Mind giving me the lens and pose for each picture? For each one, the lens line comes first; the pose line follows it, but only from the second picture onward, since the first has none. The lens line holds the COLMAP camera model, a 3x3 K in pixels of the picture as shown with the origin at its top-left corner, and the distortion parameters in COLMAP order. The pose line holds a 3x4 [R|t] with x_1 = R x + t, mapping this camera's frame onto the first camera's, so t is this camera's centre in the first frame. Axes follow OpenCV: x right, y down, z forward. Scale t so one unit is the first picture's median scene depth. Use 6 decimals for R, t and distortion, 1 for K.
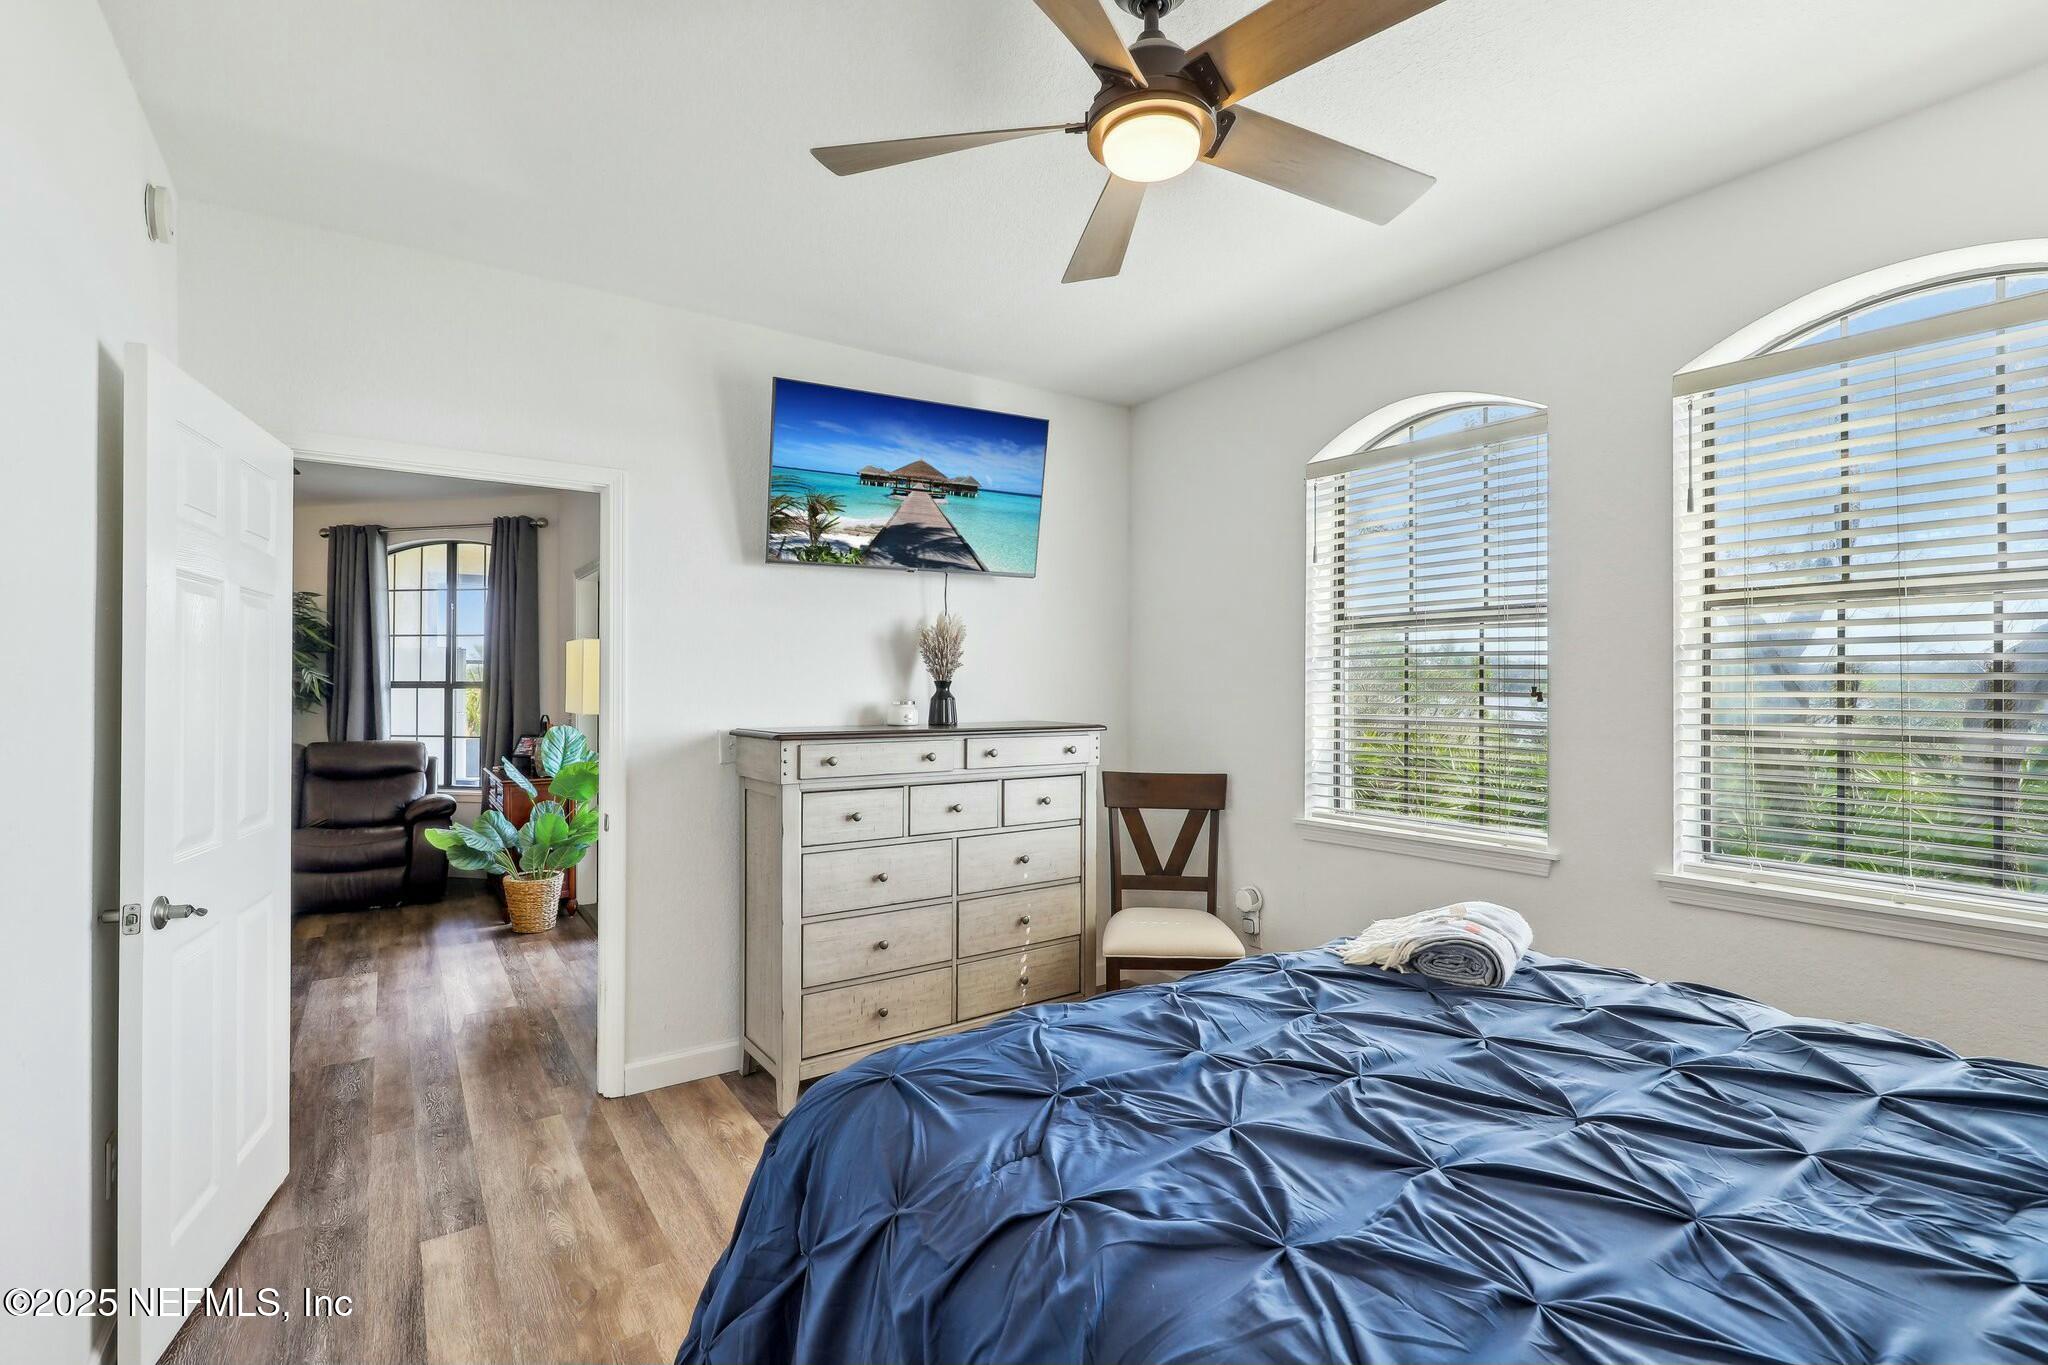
lens RADIAL K [[935.6, 0, 1087.4], [0, 935.6, 672.0], [0, 0, 1]] dist [0.010595, -0.000592]
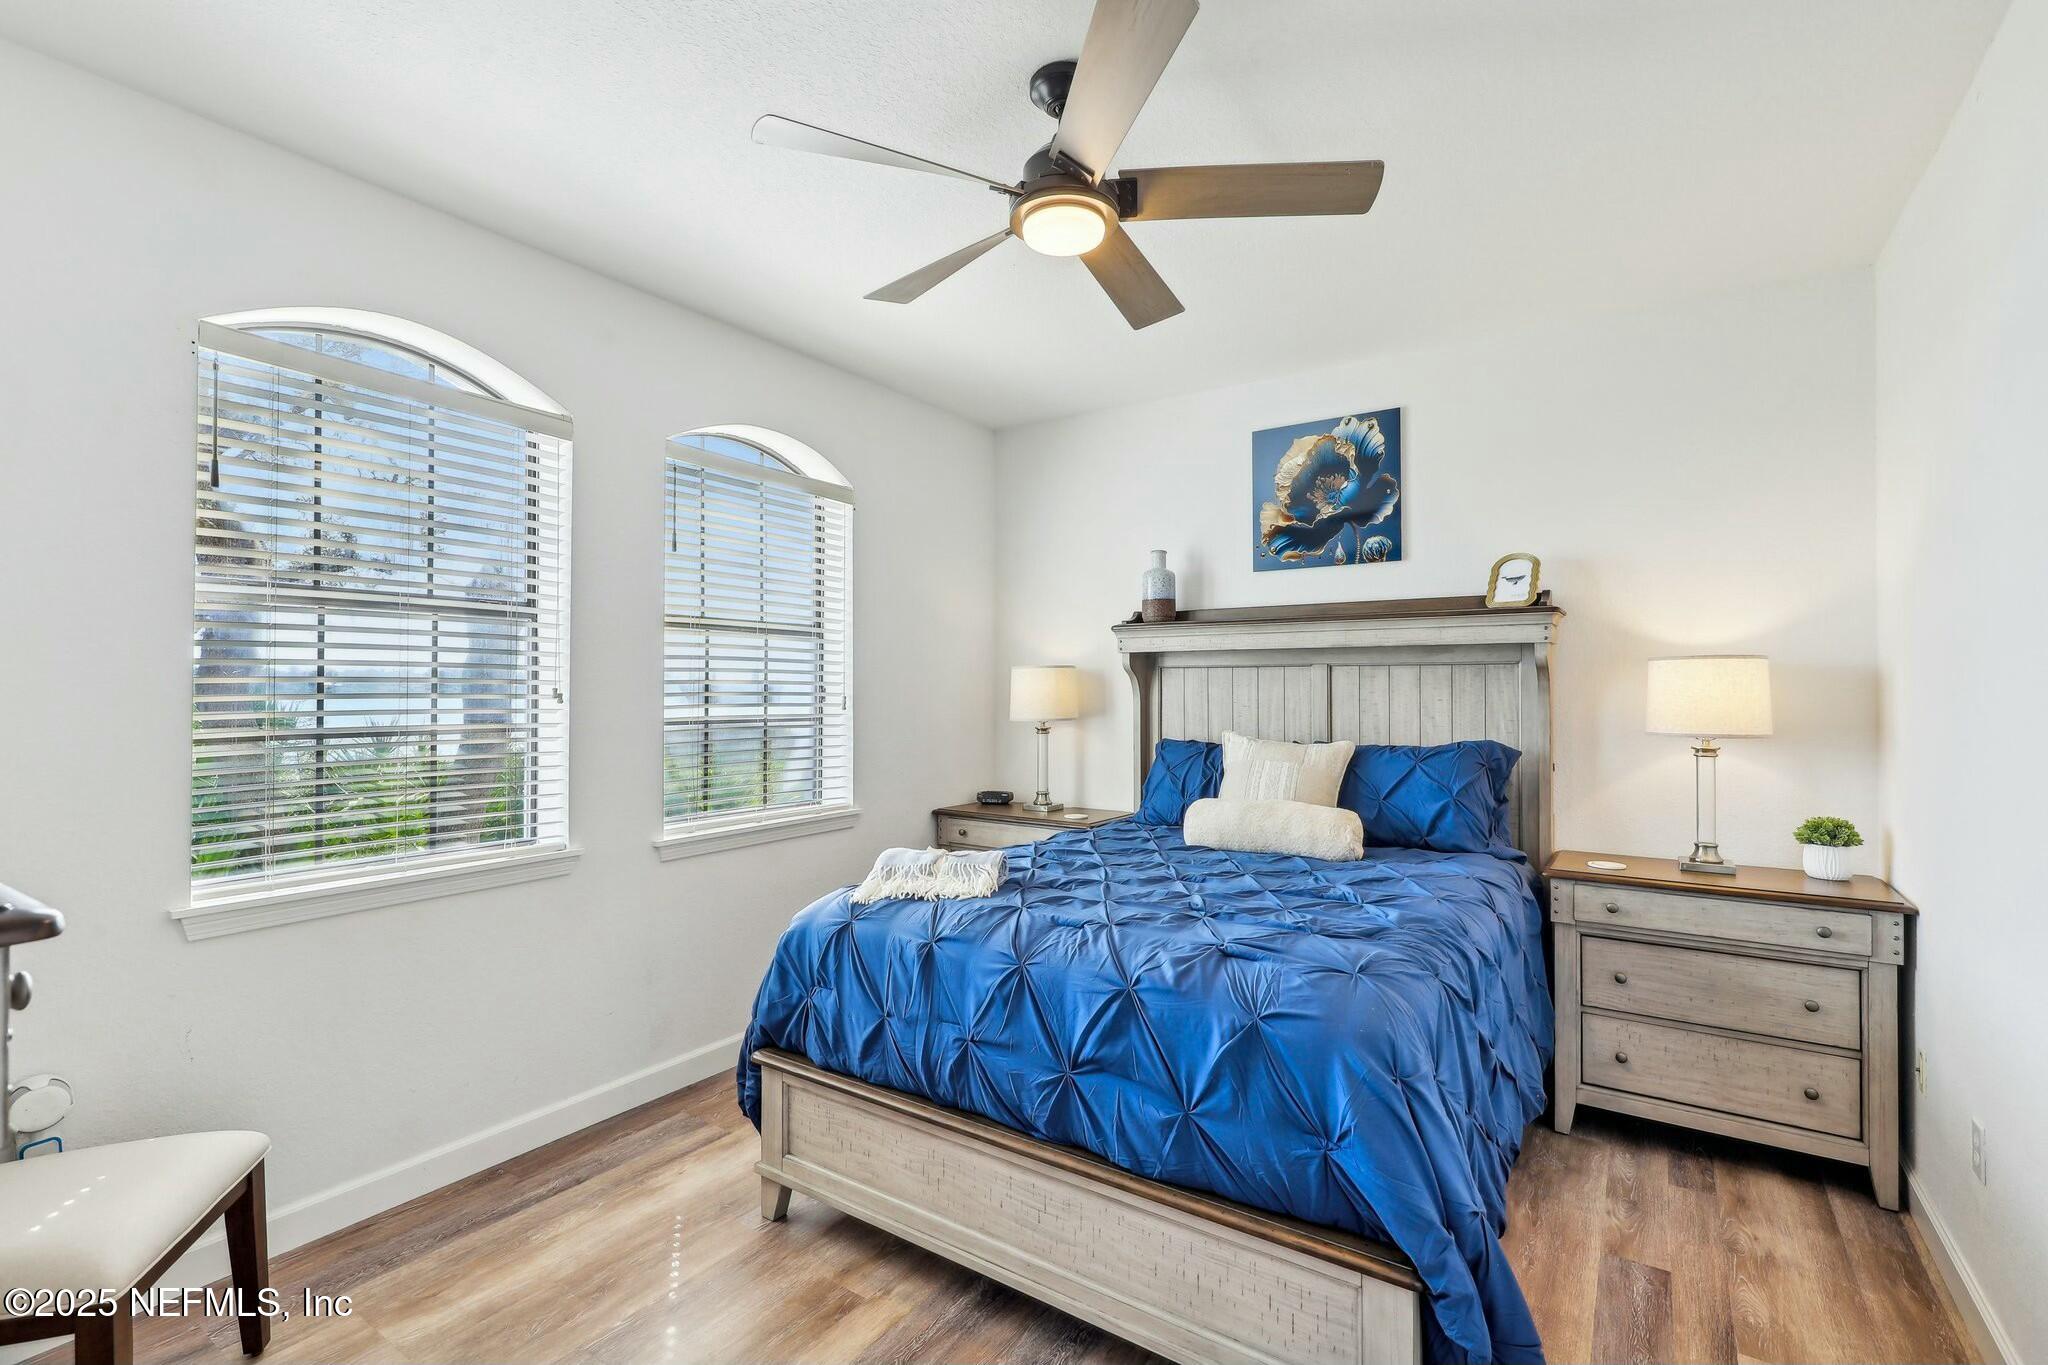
lens RADIAL K [[935.6, 0, 1035.1], [0, 935.6, 692.9], [0, 0, 1]] dist [0.010595, -0.000592]
pose [[-0.317972, -0.002162, 0.948097, -0.477125], [-0.016518, 0.999858, -0.003260, 0.011648], [-0.947956, -0.016697, -0.317963, 0.631187]]
